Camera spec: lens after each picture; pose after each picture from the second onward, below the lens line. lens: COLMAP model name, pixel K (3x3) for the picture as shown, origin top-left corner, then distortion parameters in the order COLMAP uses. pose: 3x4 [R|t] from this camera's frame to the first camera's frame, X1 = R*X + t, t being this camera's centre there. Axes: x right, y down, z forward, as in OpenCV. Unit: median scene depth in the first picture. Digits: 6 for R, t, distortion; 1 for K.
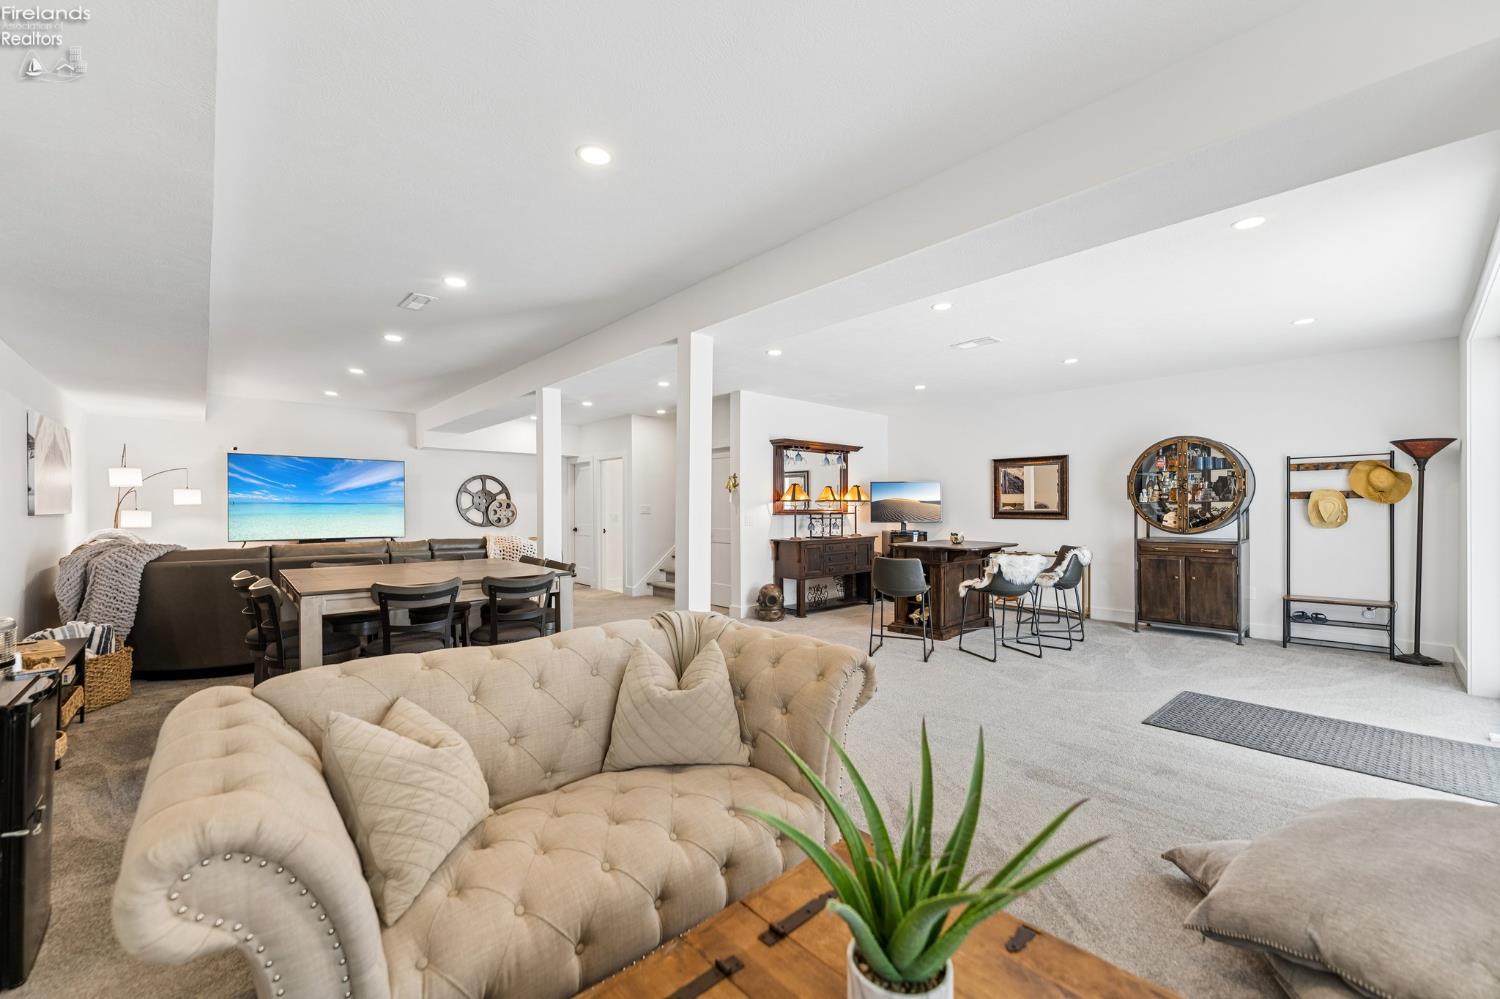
lens RADIAL K [[602.6, 0, 743.2], [0, 602.6, 515.0], [0, 0, 1]] dist [-0.003282, 0.000423]
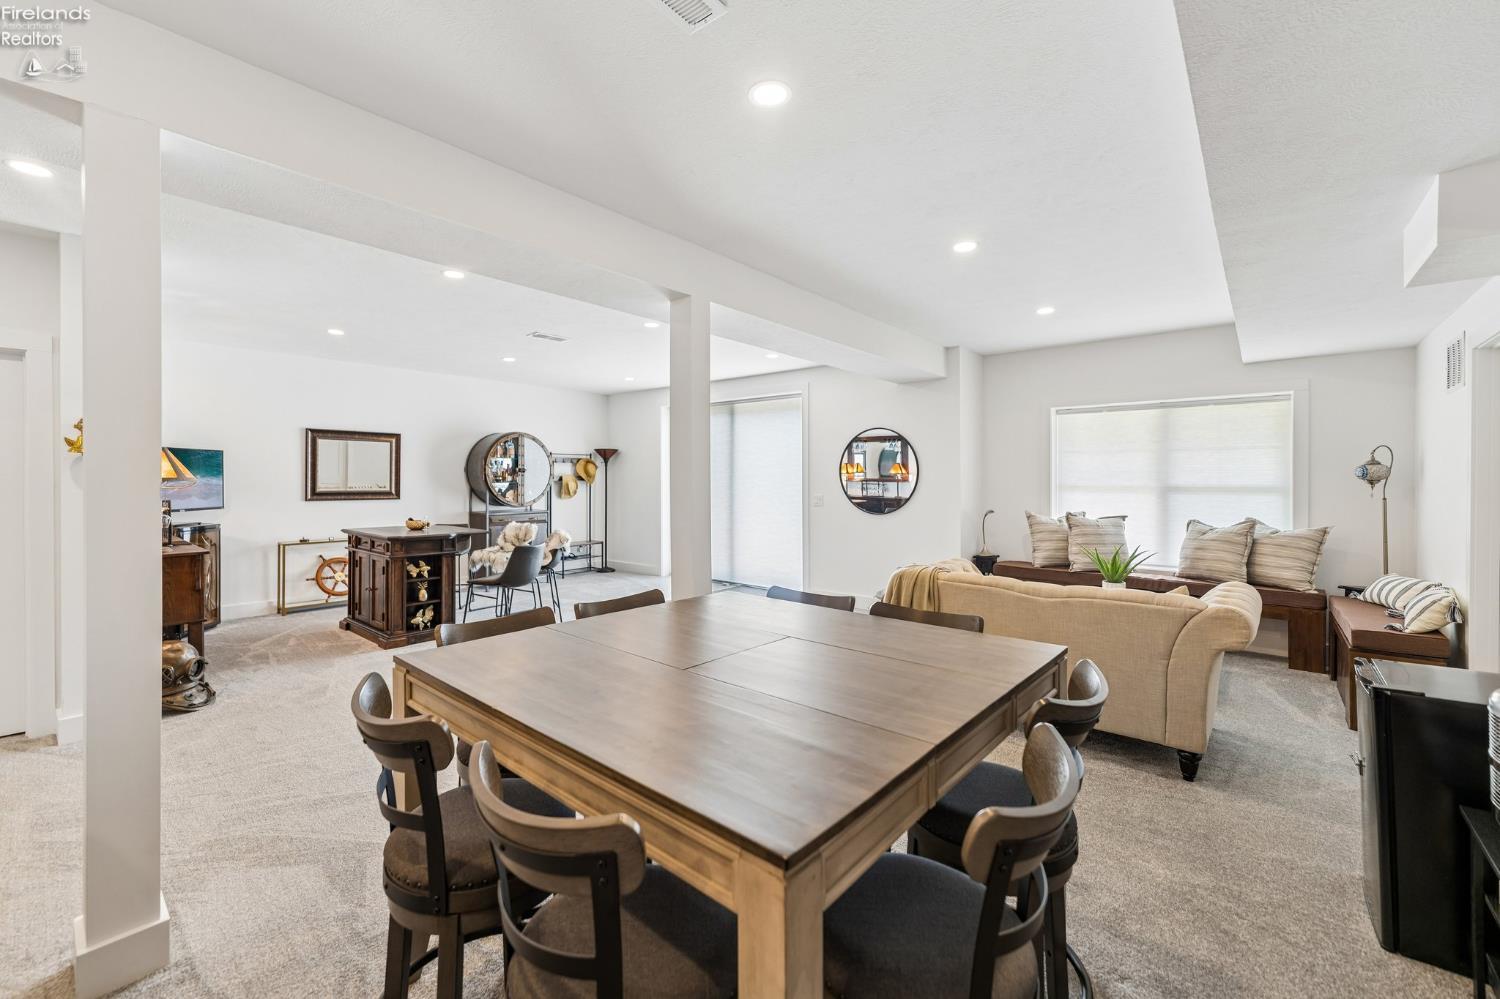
lens RADIAL K [[602.6, 0, 741.0], [0, 602.6, 474.2], [0, 0, 1]] dist [-0.003282, 0.000423]
pose [[-0.128490, 0.010589, 0.991654, -0.601200], [0.005389, 0.999936, -0.009980, -0.023475], [-0.991696, 0.004062, -0.128538, 0.664176]]
